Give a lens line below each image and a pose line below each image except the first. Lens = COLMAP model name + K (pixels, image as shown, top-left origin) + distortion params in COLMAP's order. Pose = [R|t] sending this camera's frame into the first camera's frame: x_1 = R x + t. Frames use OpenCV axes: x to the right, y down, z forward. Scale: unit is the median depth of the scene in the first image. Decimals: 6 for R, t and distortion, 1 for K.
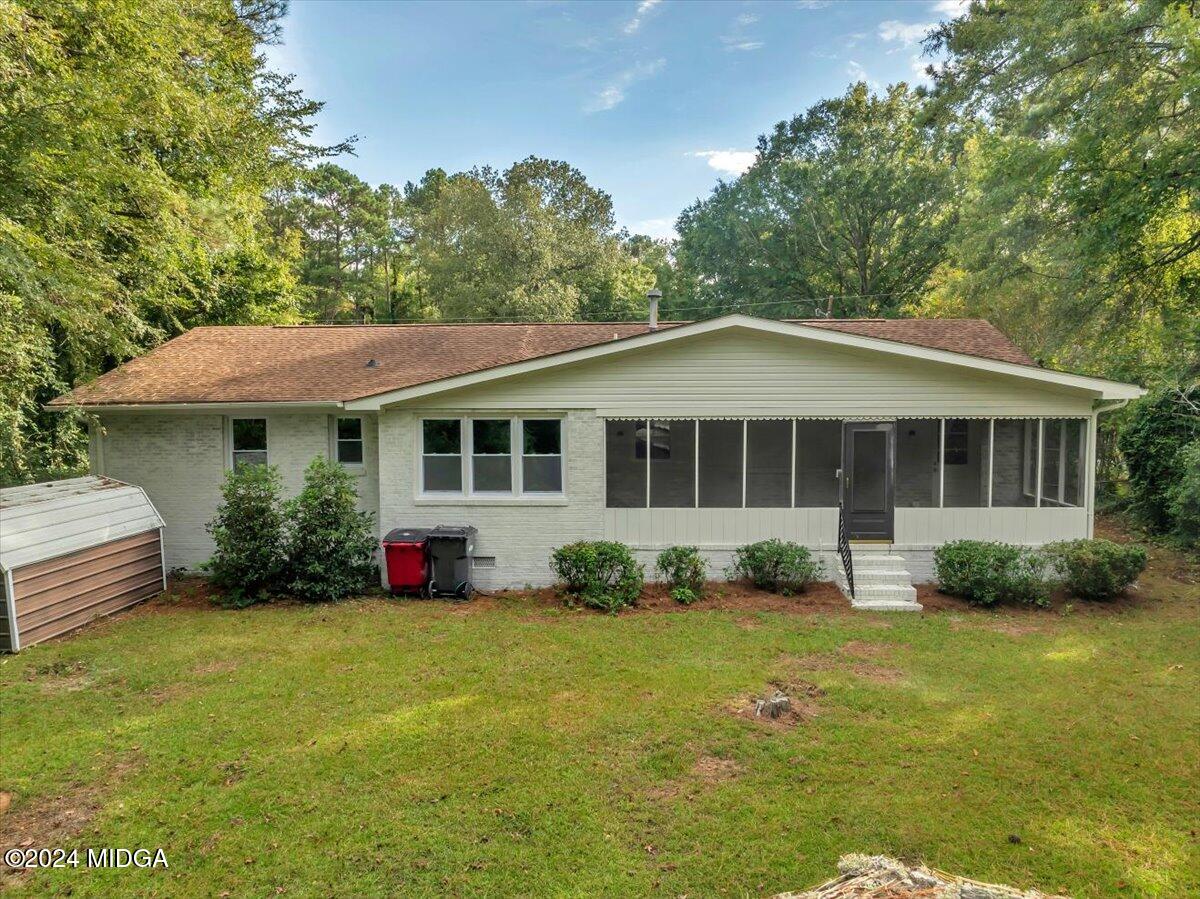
lens RADIAL K [[837.8, 0, 600.0], [0, 837.8, 449.5], [0, 0, 1]] dist [-0.029646, -0.000478]
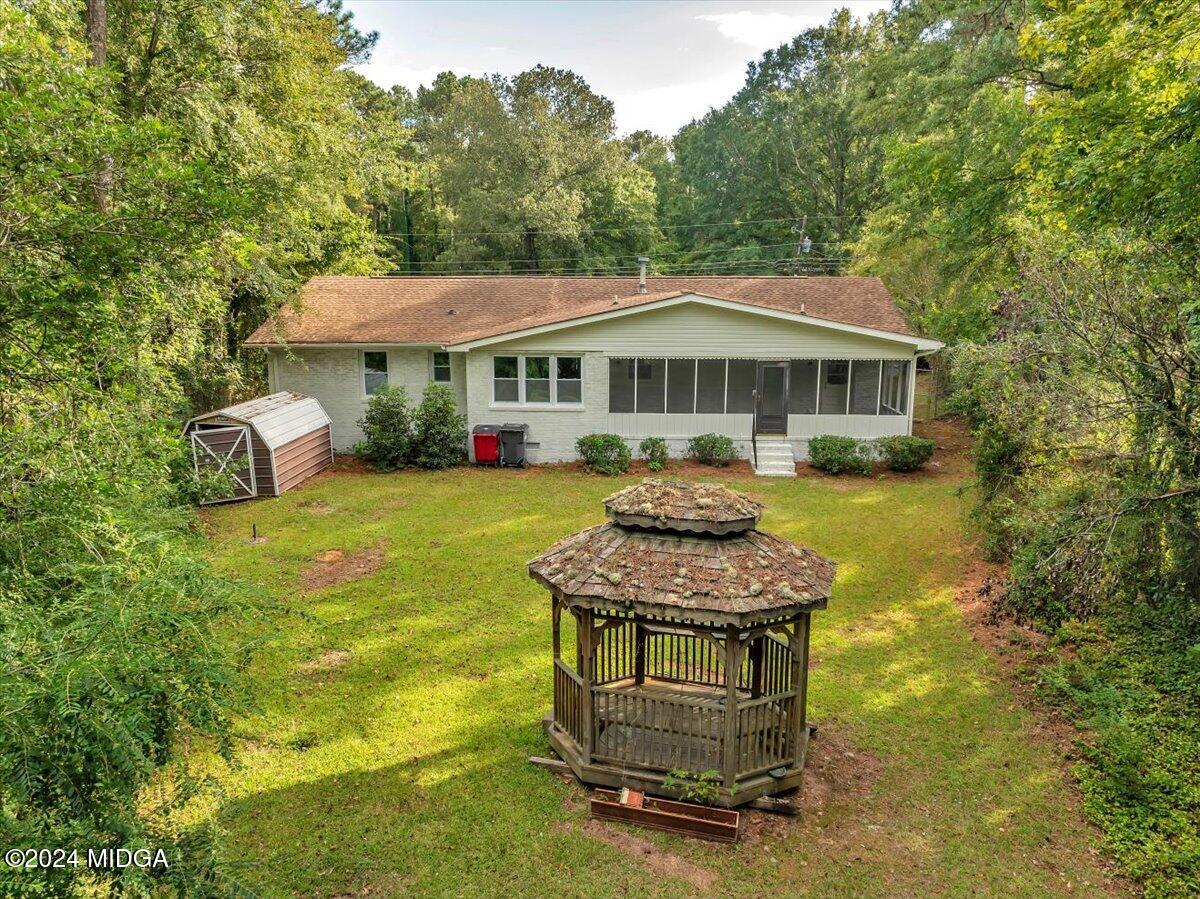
lens RADIAL K [[837.8, 0, 600.0], [0, 837.8, 449.5], [0, 0, 1]] dist [-0.029646, -0.000478]
pose [[0.999978, 0.006551, 0.001110, -0.011419], [-0.006642, 0.990074, 0.140390, -0.086101], [-0.000179, -0.140394, 0.990096, -0.599599]]
